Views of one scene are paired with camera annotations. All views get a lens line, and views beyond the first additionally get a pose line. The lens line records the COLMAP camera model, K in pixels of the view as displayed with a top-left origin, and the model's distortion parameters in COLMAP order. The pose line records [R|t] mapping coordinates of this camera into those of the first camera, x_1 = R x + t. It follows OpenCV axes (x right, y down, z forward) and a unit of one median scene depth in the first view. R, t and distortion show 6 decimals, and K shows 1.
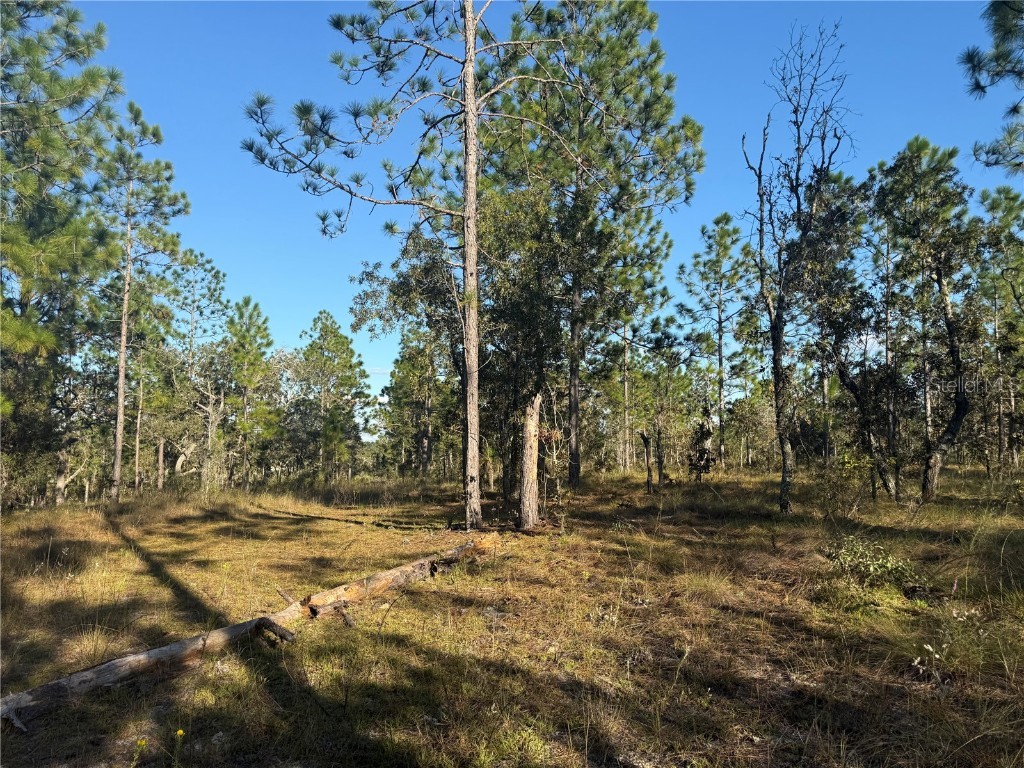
lens RADIAL K [[727.5, 0, 512.0], [0, 727.5, 384.0], [0, 0, 1]] dist [0.004249, 0.000249]
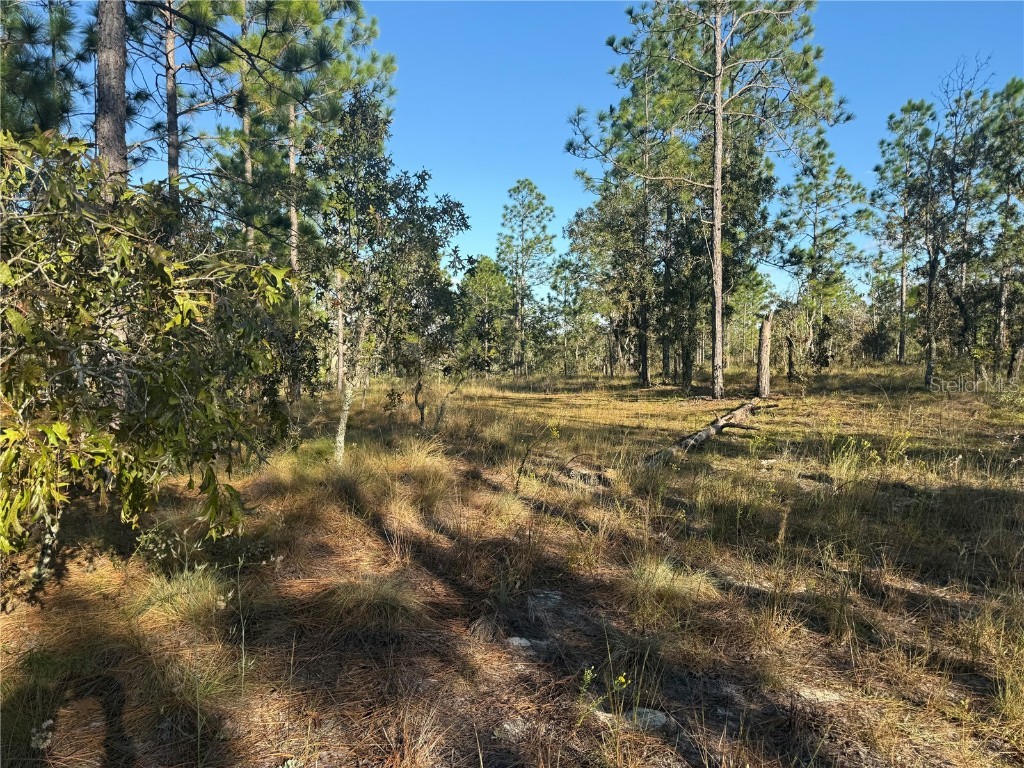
lens RADIAL K [[731.2, 0, 512.0], [0, 731.2, 384.0], [0, 0, 1]] dist [-0.003393, -0.001454]
pose [[0.999467, -0.002959, -0.032511, -0.289983], [0.007342, 0.990743, 0.135554, -0.031329], [0.031809, -0.135721, 0.990236, -0.352010]]
